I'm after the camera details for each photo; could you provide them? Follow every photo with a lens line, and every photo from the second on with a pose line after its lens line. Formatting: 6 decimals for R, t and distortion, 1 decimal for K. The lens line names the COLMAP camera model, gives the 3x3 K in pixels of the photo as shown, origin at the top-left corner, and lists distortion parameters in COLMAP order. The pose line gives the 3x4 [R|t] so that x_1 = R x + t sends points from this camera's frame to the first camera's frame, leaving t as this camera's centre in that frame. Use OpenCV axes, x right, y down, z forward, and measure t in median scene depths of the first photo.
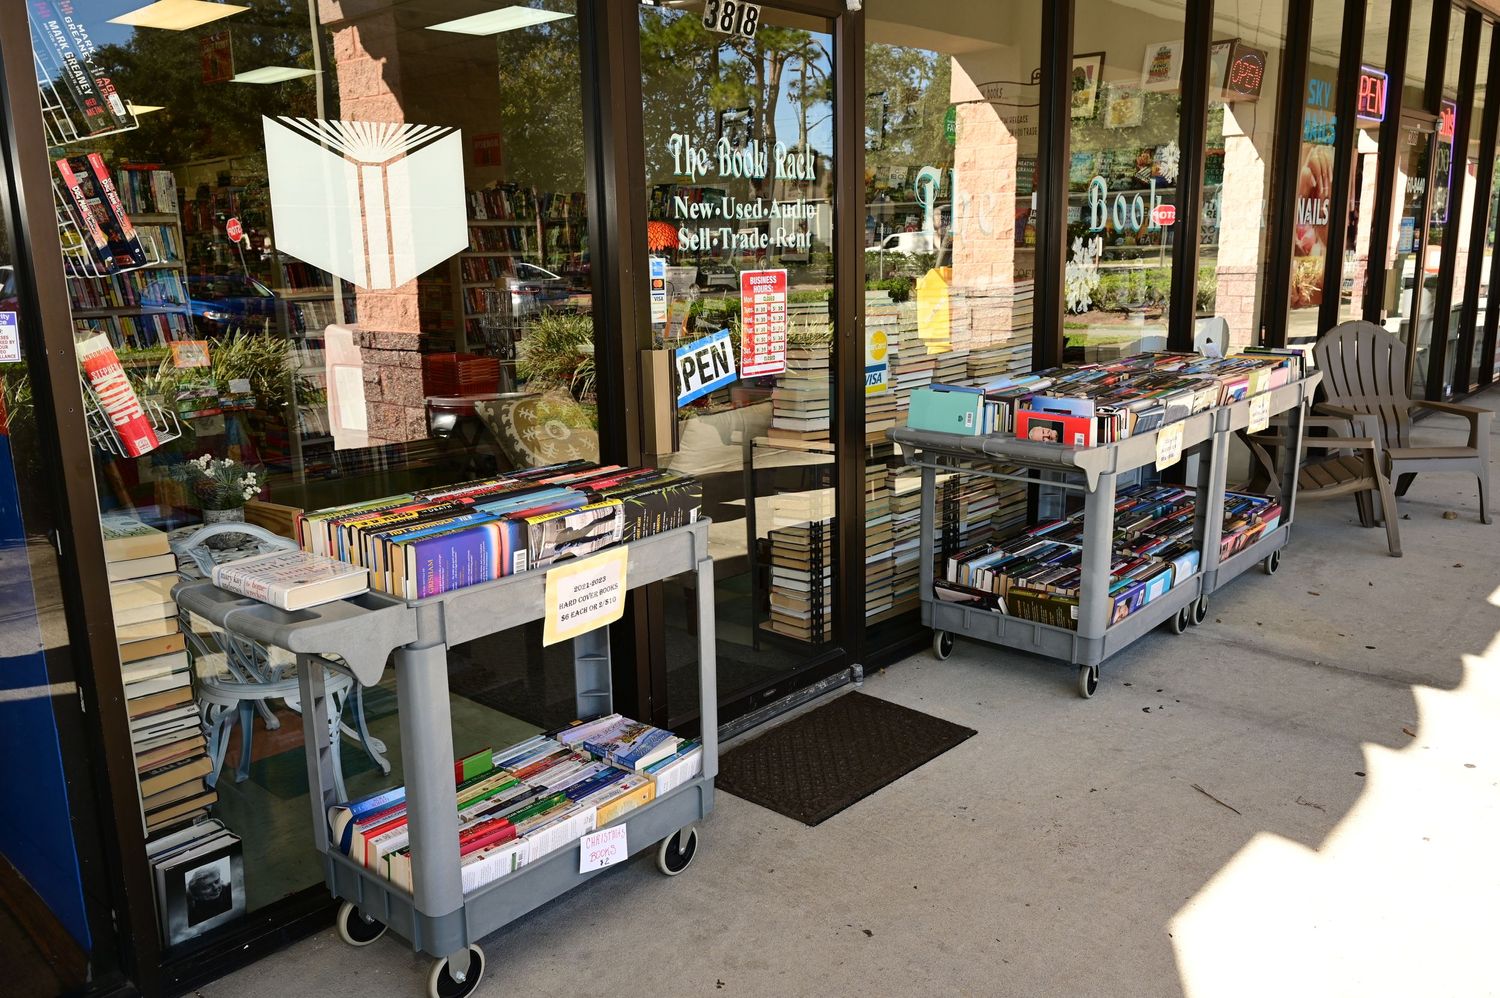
lens RADIAL K [[1177.2, 0, 750.0], [0, 1177.2, 499.0], [0, 0, 1]] dist [0.004962, 0.001103]
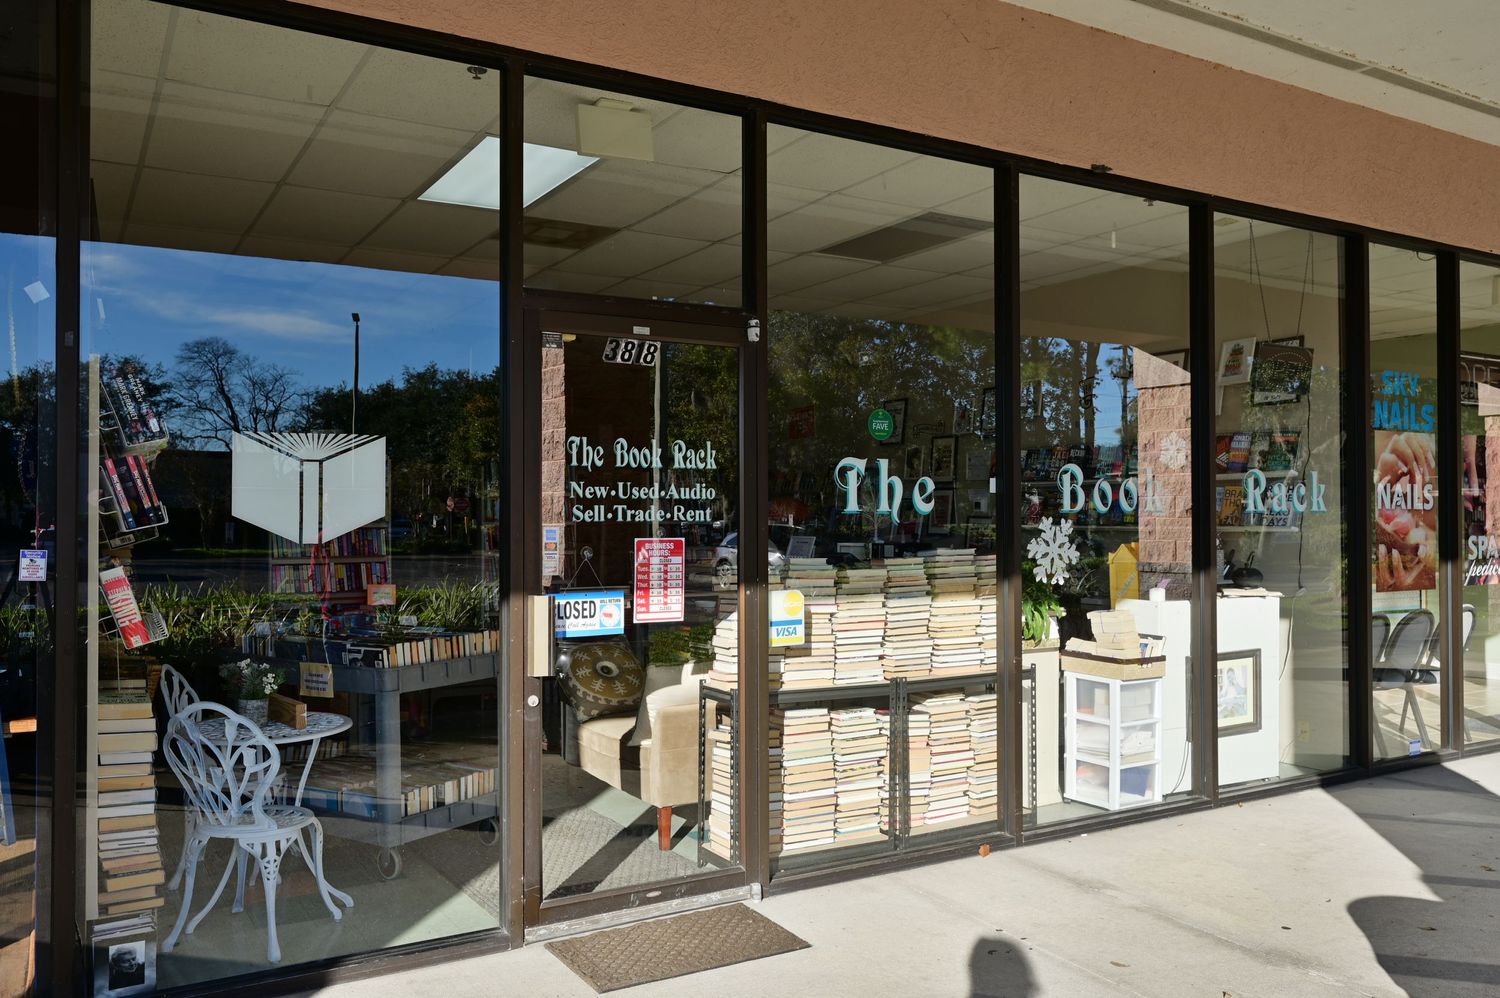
lens RADIAL K [[1169.9, 0, 746.8], [0, 1169.9, 503.0], [0, 0, 1]] dist [0.002168, 0.005172]
pose [[0.957150, 0.014405, -0.289234, 0.441805], [-0.078090, 0.974603, -0.209881, 0.023639], [0.278865, 0.223474, 0.933967, -0.147058]]
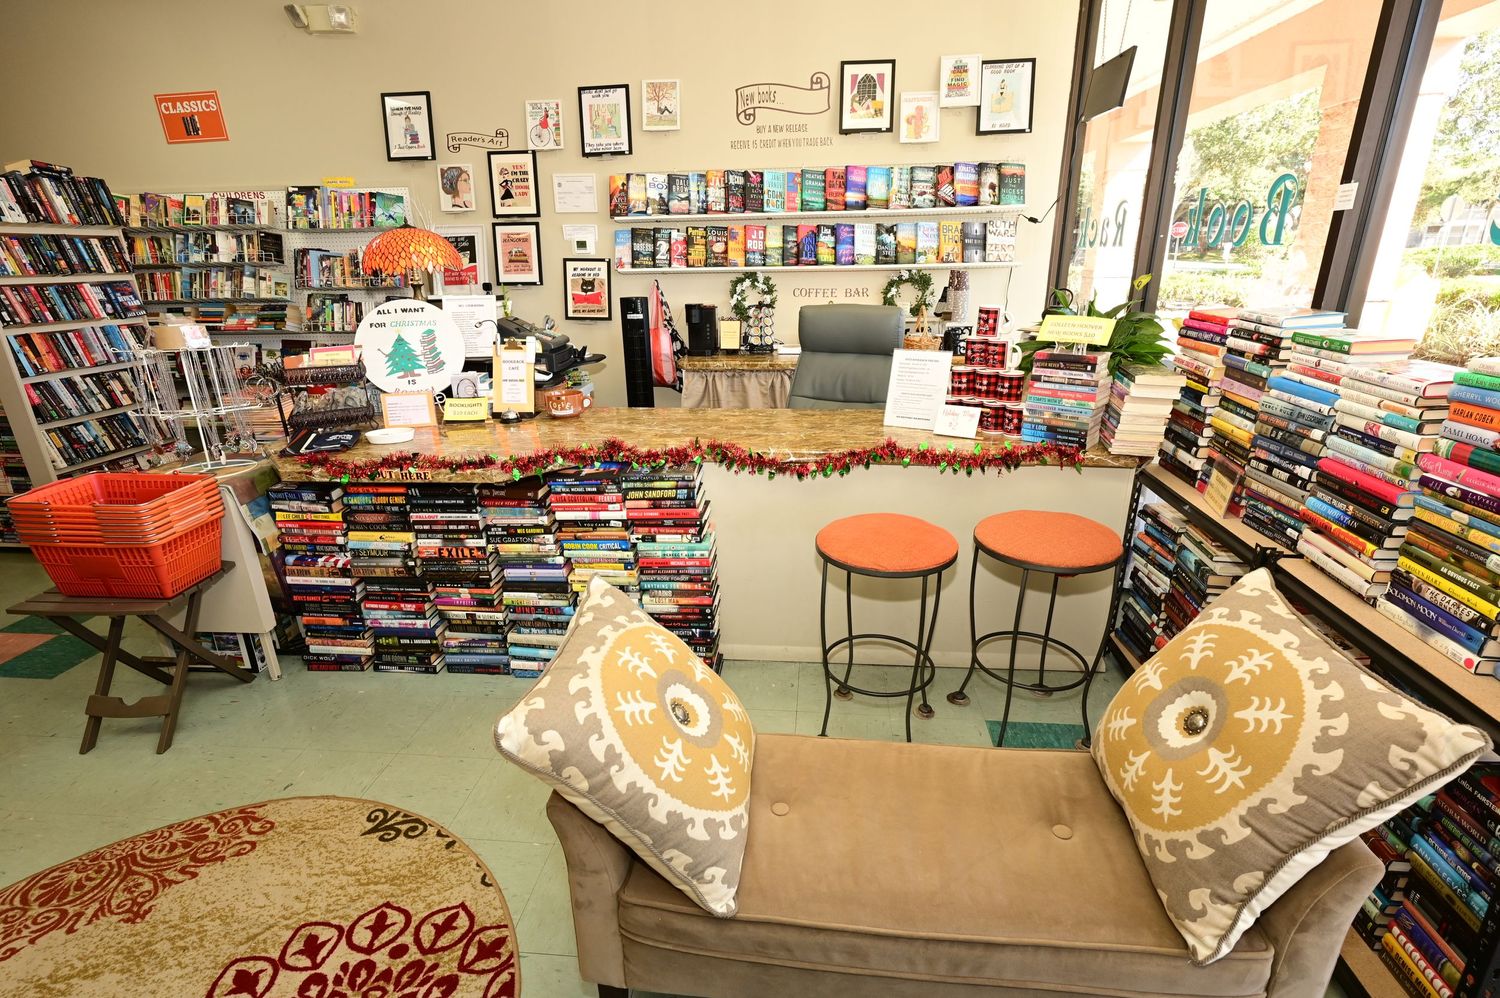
lens RADIAL K [[715.9, 0, 752.9], [0, 715.9, 502.3], [0, 0, 1]] dist [0.000628, 0.000793]
pose [[0.798755, -0.191850, 0.570249, -0.394092], [0.129370, 0.980395, 0.148626, -0.240161], [-0.587583, -0.044943, 0.807914, 1.117631]]
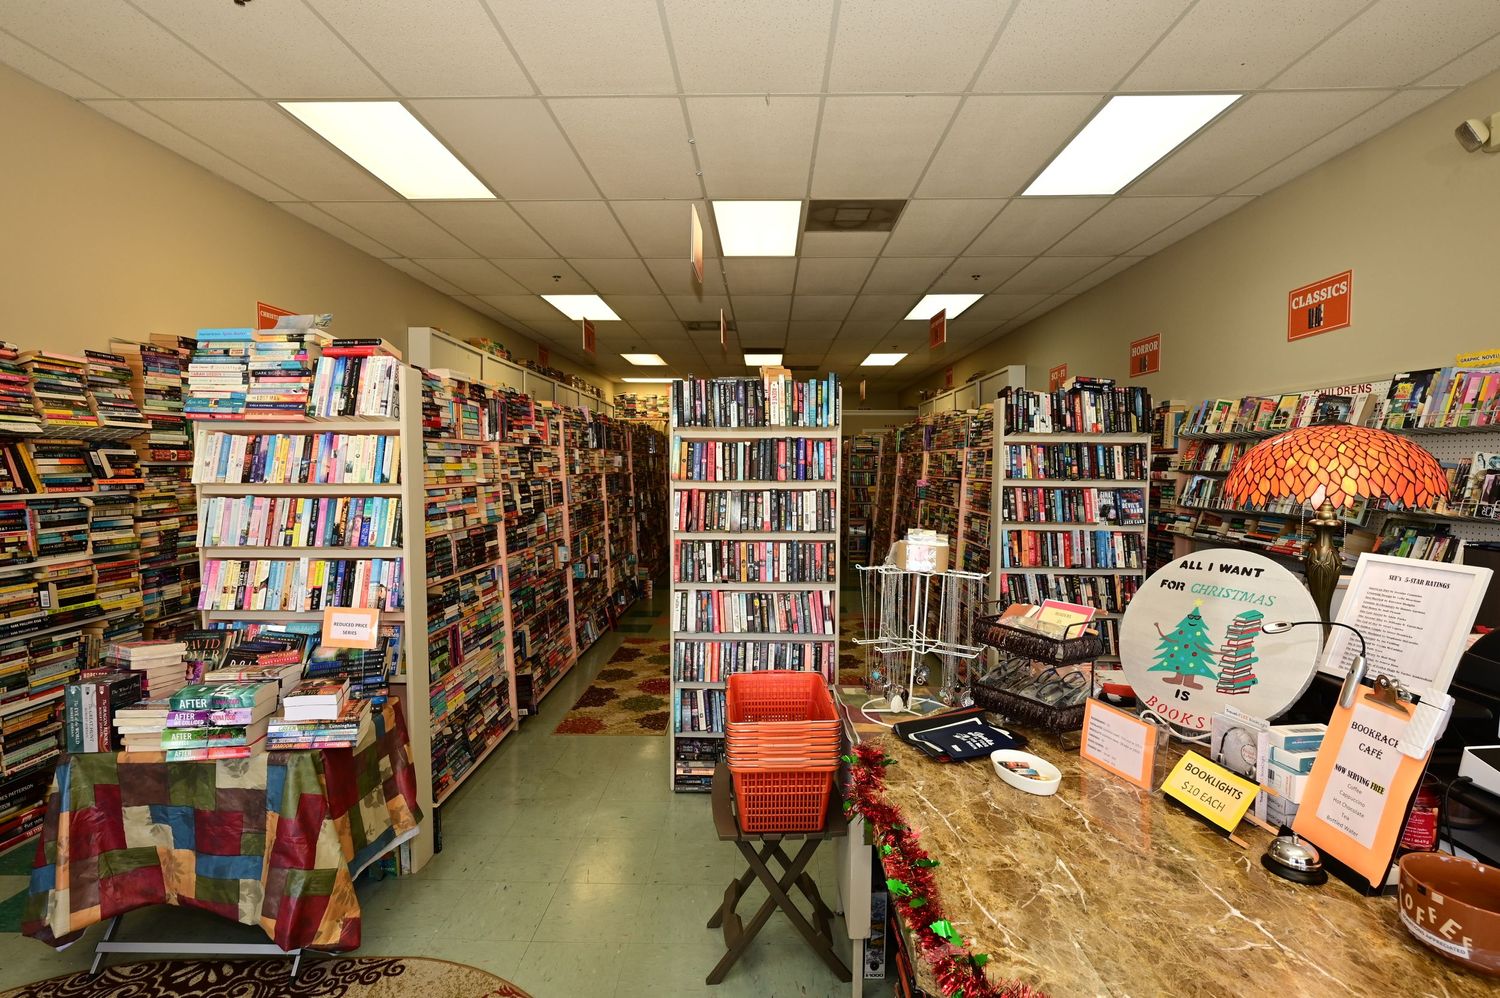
lens RADIAL K [[715.9, 0, 752.9], [0, 715.9, 502.3], [0, 0, 1]] dist [0.000628, 0.000793]
pose [[0.662036, 0.065639, -0.746592, -0.068544], [-0.178164, 0.981385, -0.071704, -0.340701], [0.727987, 0.180487, 0.661407, 1.503550]]
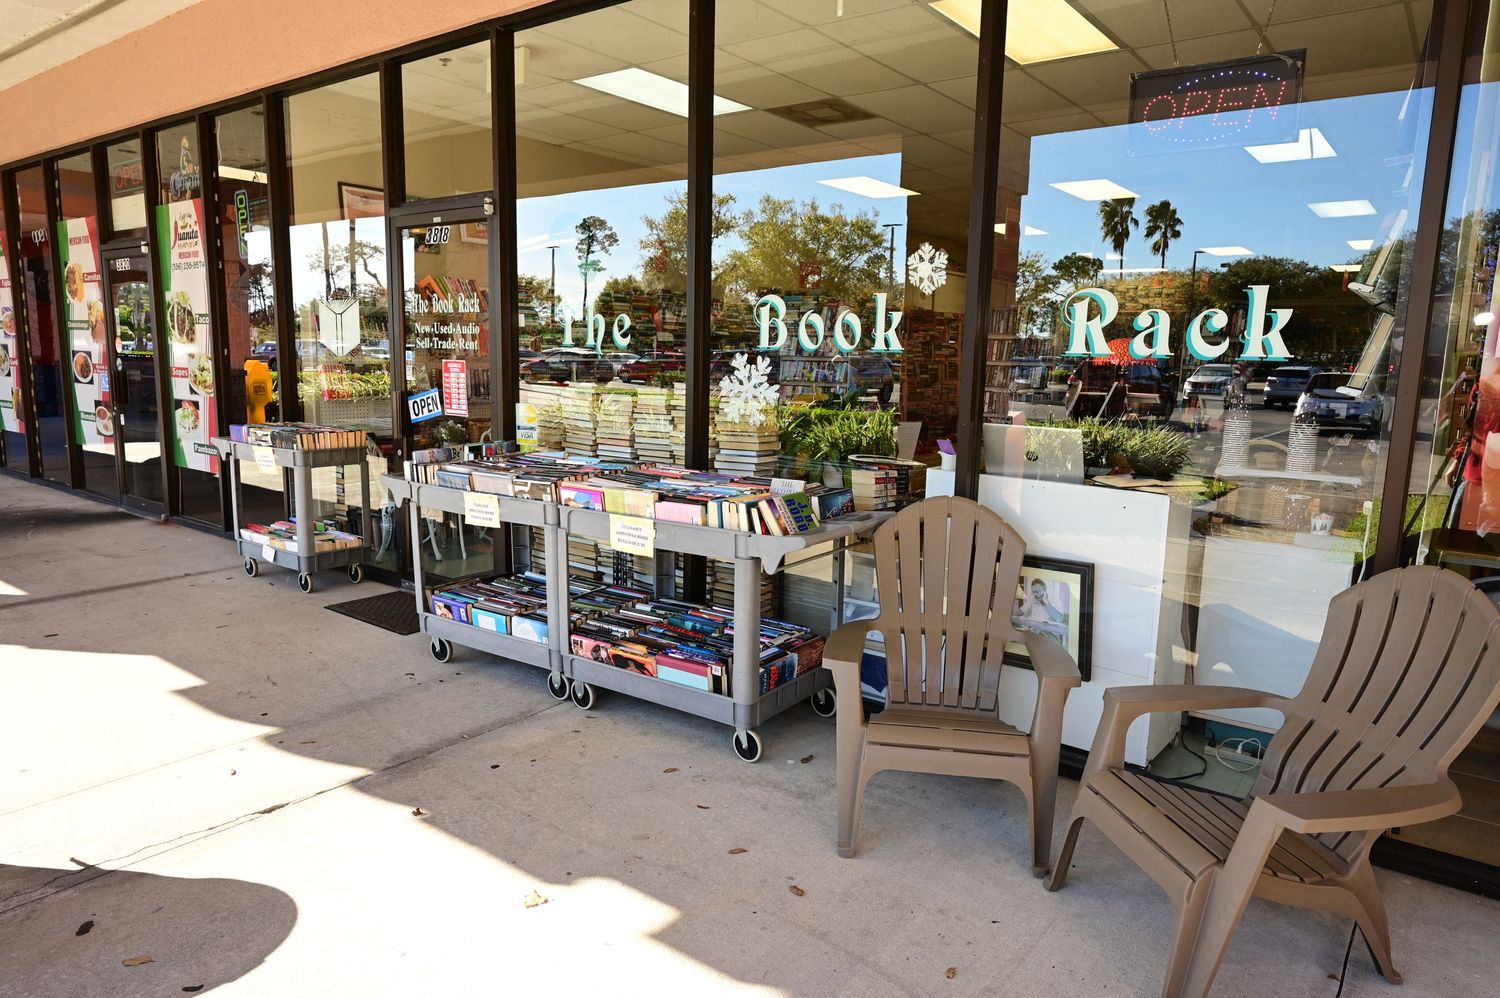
lens RADIAL K [[953.4, 0, 750.2], [0, 953.4, 501.0], [0, 0, 1]] dist [0.000451, -0.000200]
pose [[0.091448, 0.177461, -0.979870, 1.529331], [-0.234911, 0.960067, 0.151951, -0.307581], [0.967706, 0.216287, 0.129484, 1.251876]]
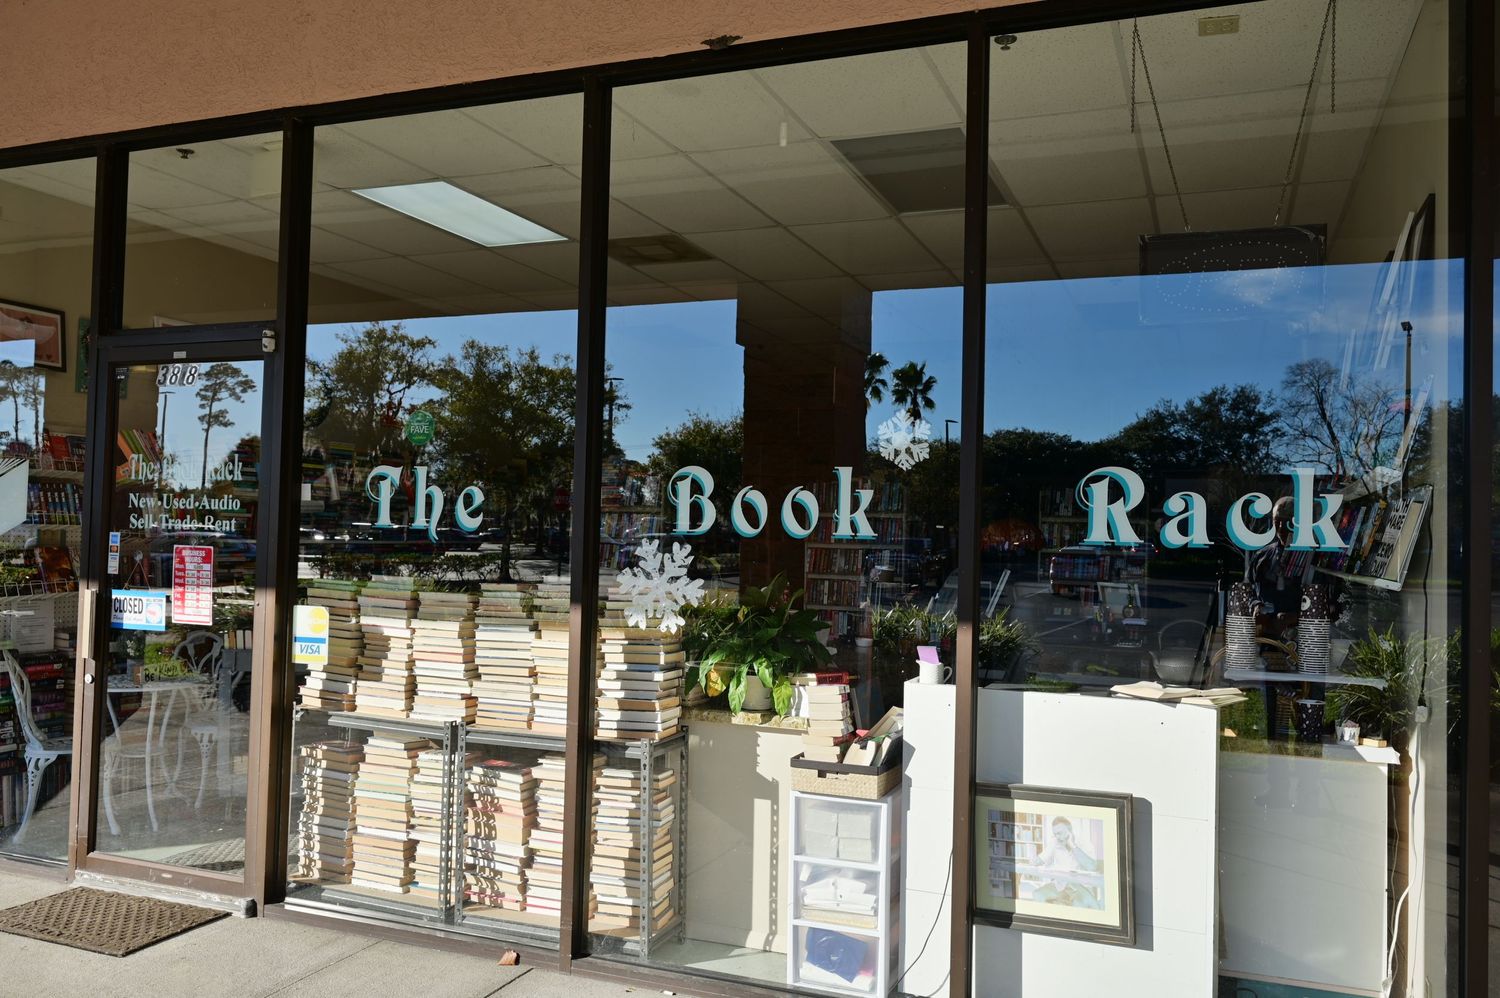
lens RADIAL K [[1177.2, 0, 750.0], [0, 1177.2, 499.0], [0, 0, 1]] dist [0.004962, 0.001103]
pose [[0.354887, 0.001698, -0.934908, 1.435508], [-0.229762, 0.969488, -0.085456, -0.265041], [0.906237, 0.245133, 0.344449, 1.049113]]
